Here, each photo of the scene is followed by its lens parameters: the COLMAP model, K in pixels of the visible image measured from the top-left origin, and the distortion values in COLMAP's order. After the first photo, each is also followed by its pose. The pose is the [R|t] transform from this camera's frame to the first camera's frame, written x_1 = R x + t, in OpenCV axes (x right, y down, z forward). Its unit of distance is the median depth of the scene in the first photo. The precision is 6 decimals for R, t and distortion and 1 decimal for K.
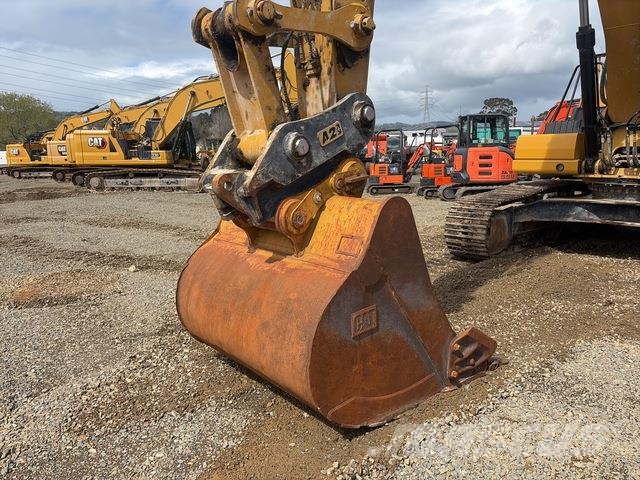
lens RADIAL K [[482.6, 0, 306.6], [0, 482.6, 236.9], [0, 0, 1]] dist [0.057451, -0.060824]
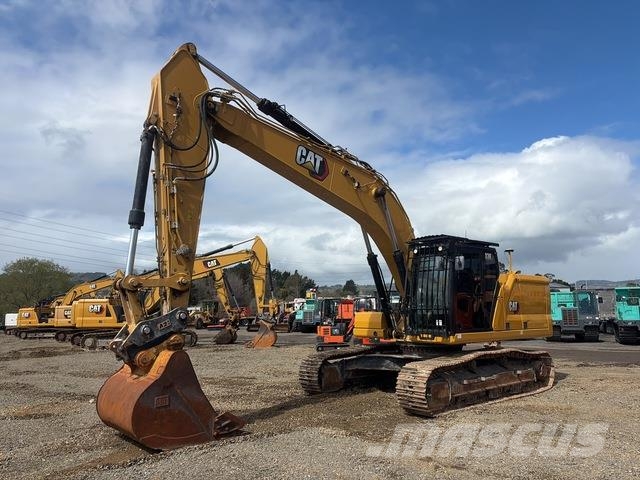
lens RADIAL K [[482.6, 0, 318.8], [0, 482.6, 224.4], [0, 0, 1]] dist [0.057451, -0.060824]
pose [[0.999981, 0.004245, 0.004370, 0.204110], [-0.002499, 0.939965, -0.341262, 0.038260], [-0.005556, 0.341244, 0.939958, -0.377279]]
